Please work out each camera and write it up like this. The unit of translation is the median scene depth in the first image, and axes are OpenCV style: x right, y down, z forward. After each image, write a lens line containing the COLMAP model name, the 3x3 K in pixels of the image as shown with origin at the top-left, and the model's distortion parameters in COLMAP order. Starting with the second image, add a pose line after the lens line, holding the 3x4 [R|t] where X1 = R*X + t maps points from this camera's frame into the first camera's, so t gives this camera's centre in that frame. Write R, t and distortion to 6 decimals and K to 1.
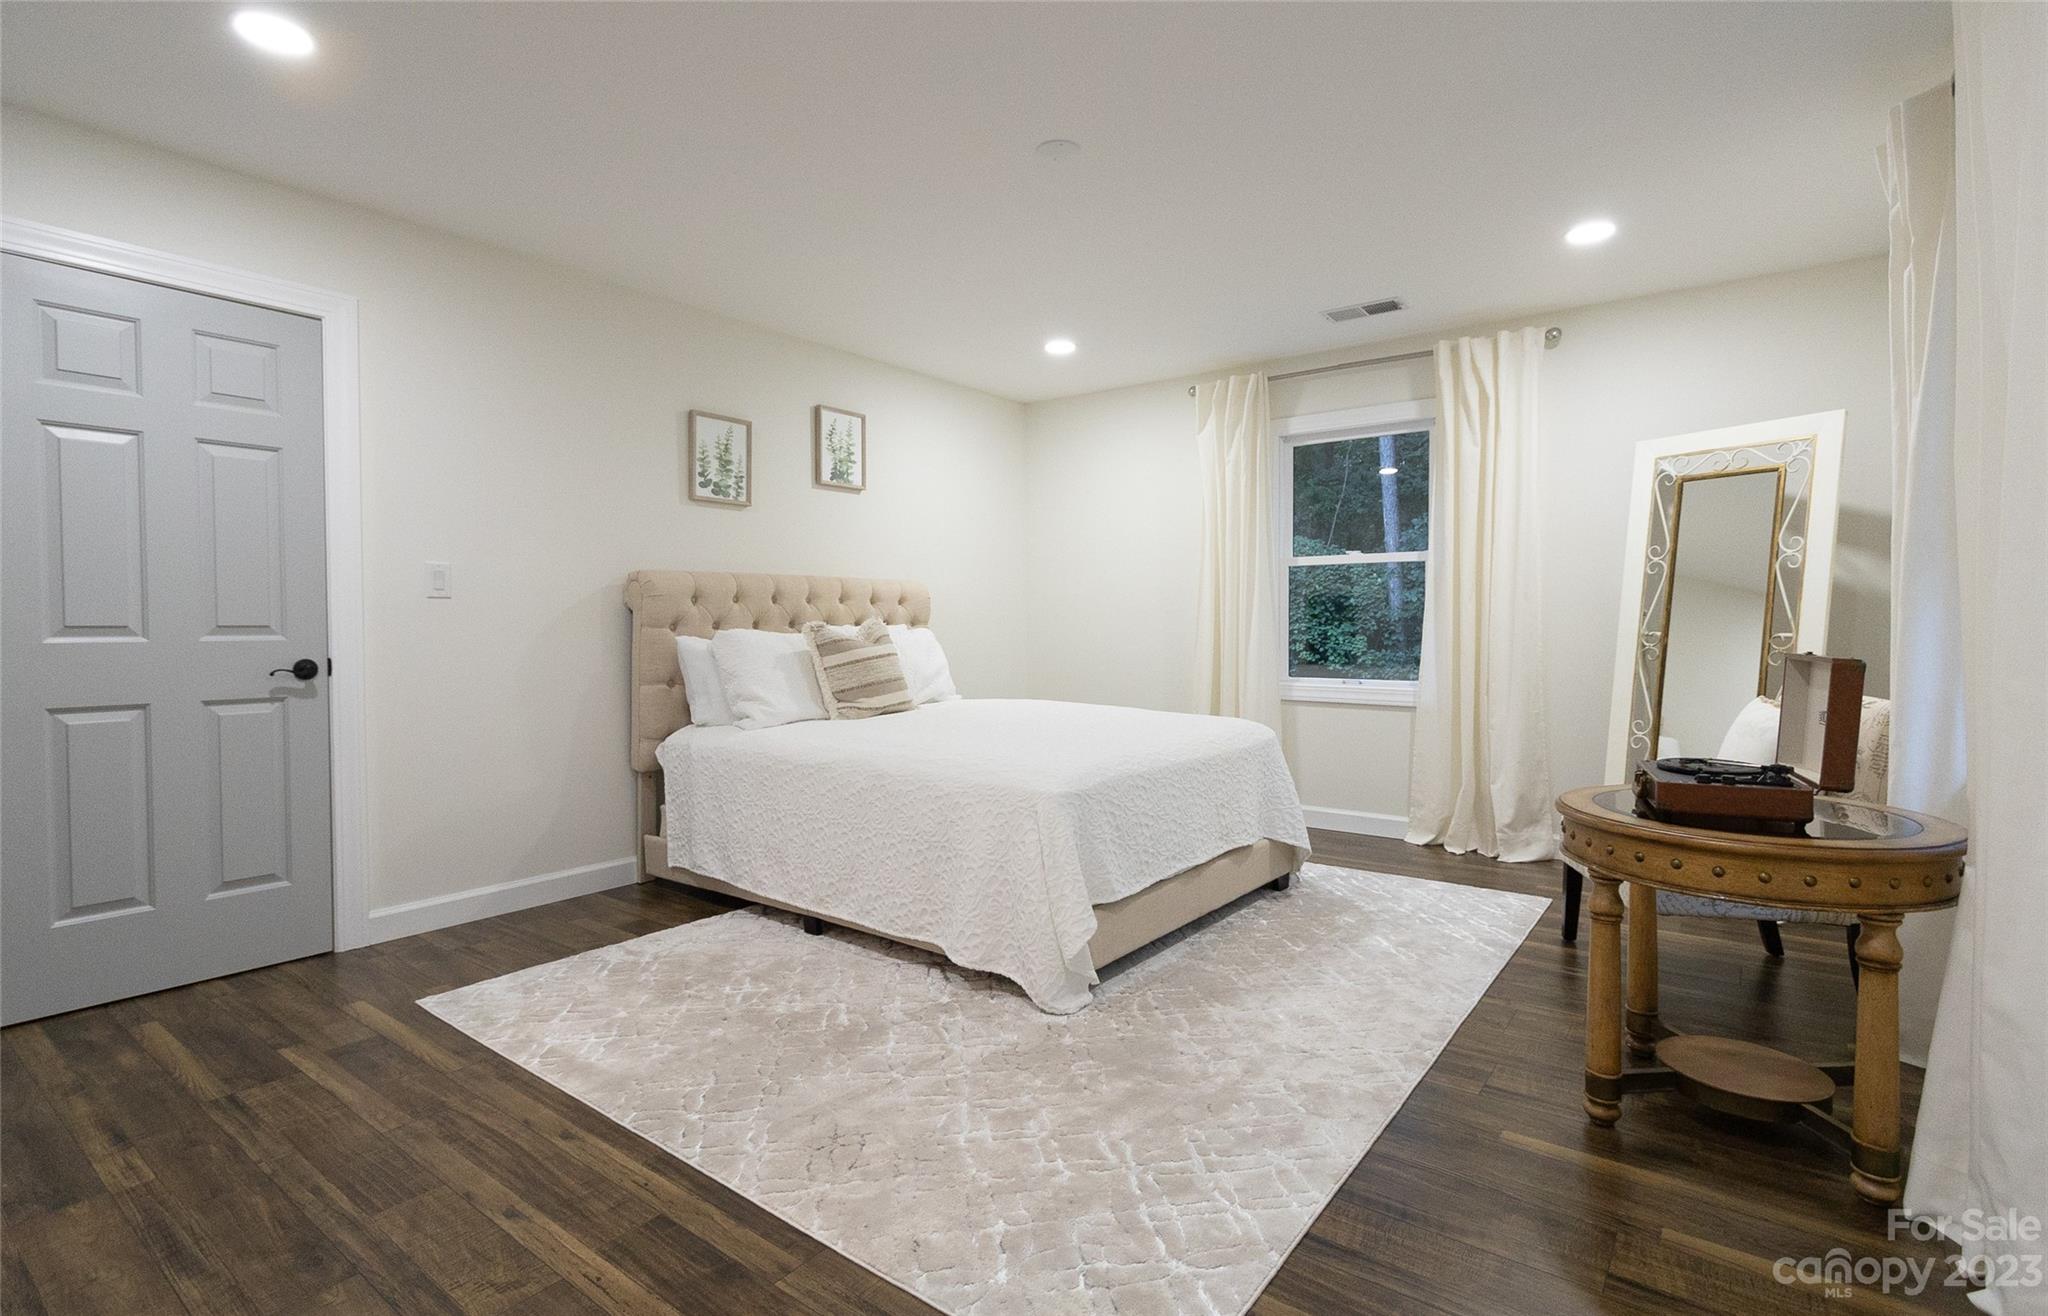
lens RADIAL K [[951.0, 0, 1026.7], [0, 951.0, 652.6], [0, 0, 1]] dist [0.003676, 0.000147]
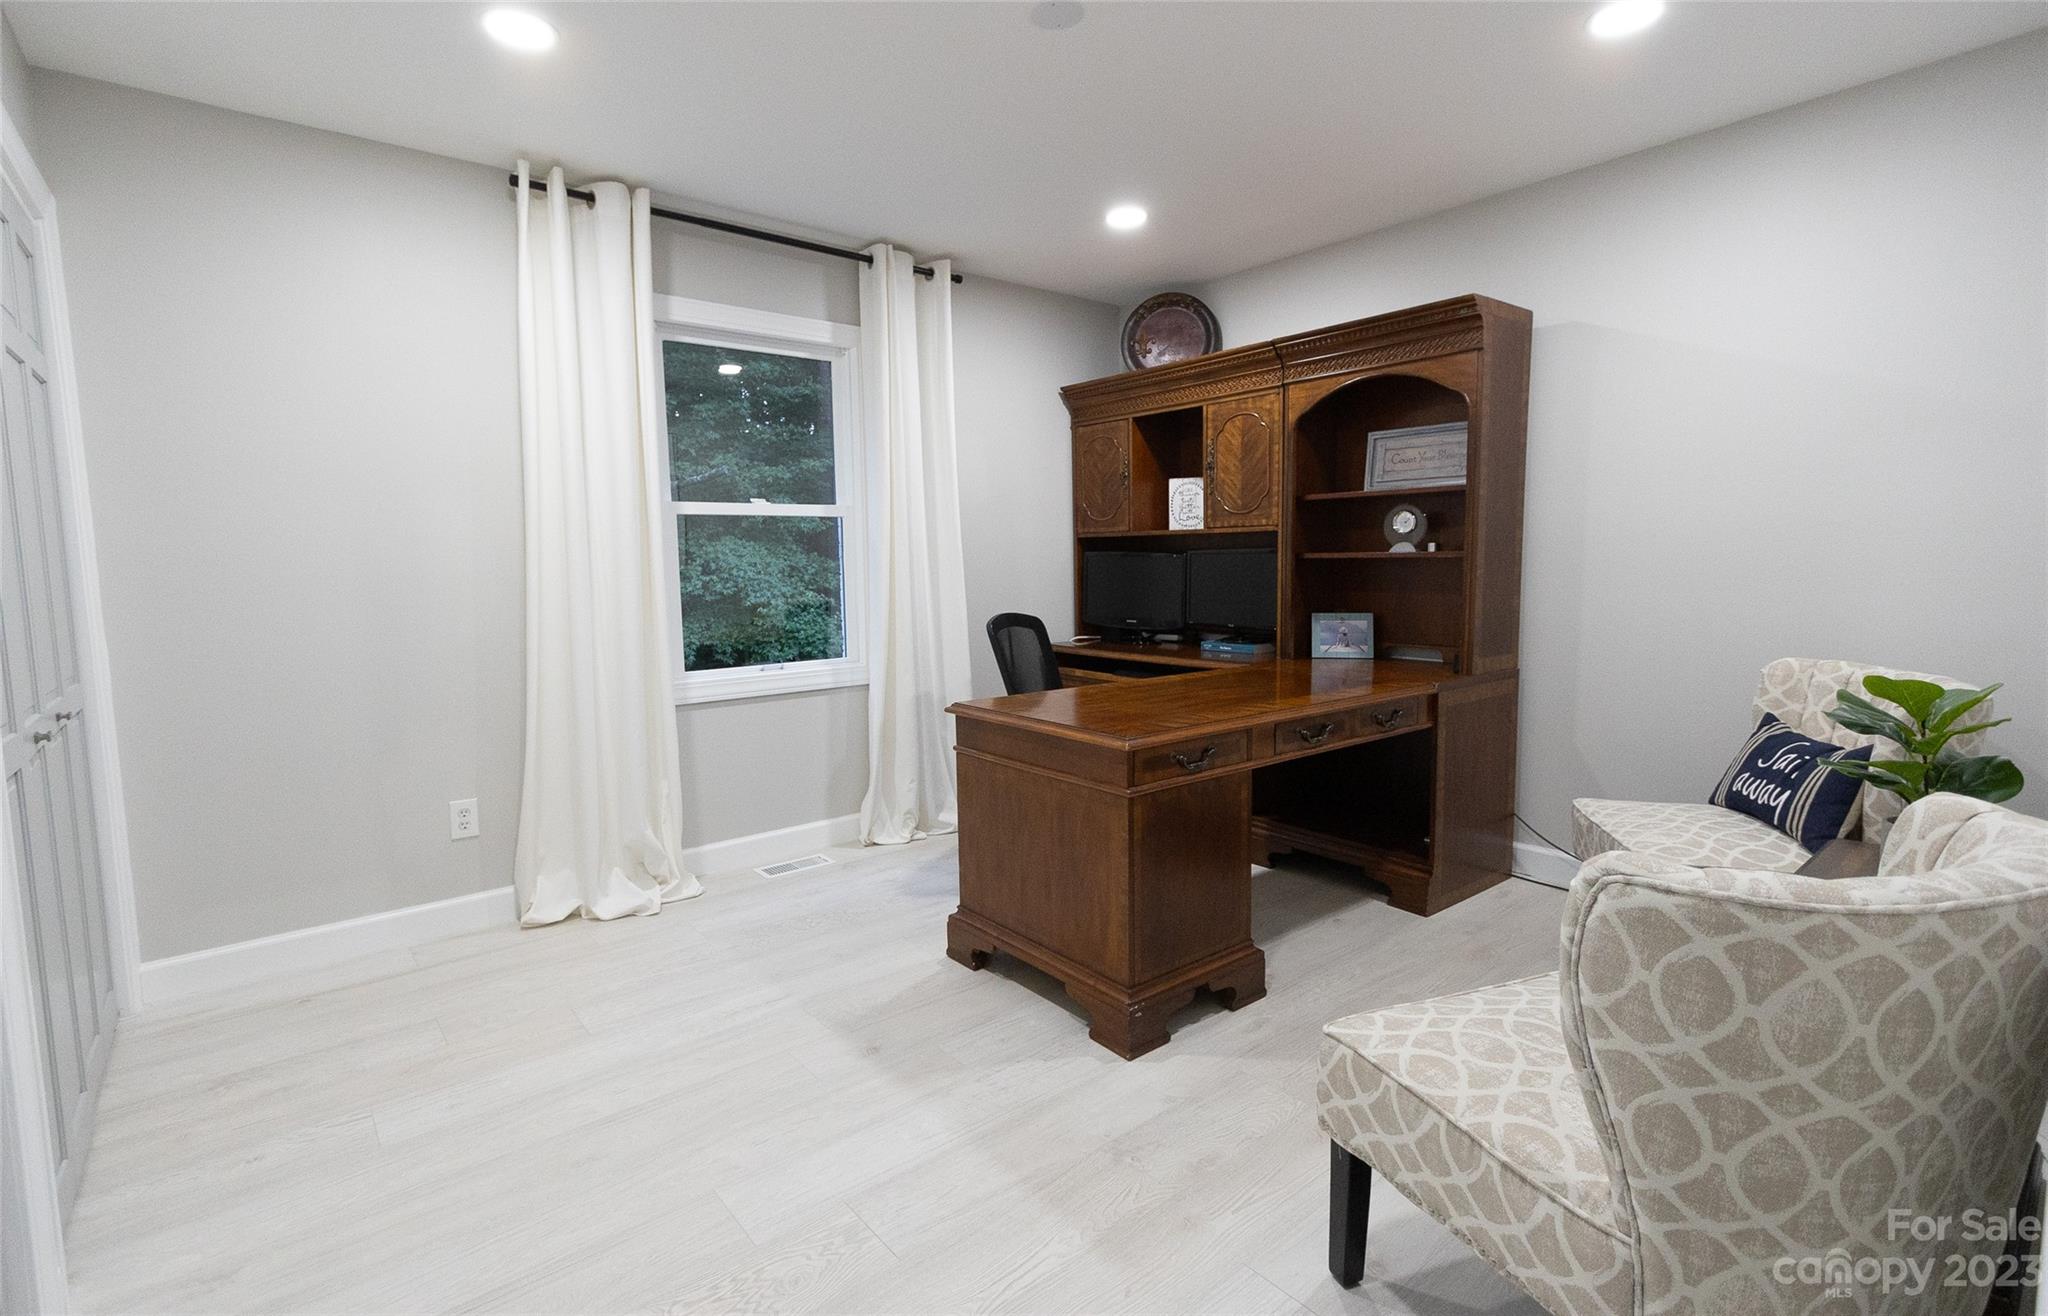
lens RADIAL K [[951.0, 0, 1022.5], [0, 951.0, 656.8], [0, 0, 1]] dist [0.003676, 0.000147]
pose [[0.238586, -0.083460, 0.967528, -0.367760], [0.039378, 0.996312, 0.076232, -0.030752], [-0.970323, 0.019912, 0.240993, 0.626687]]
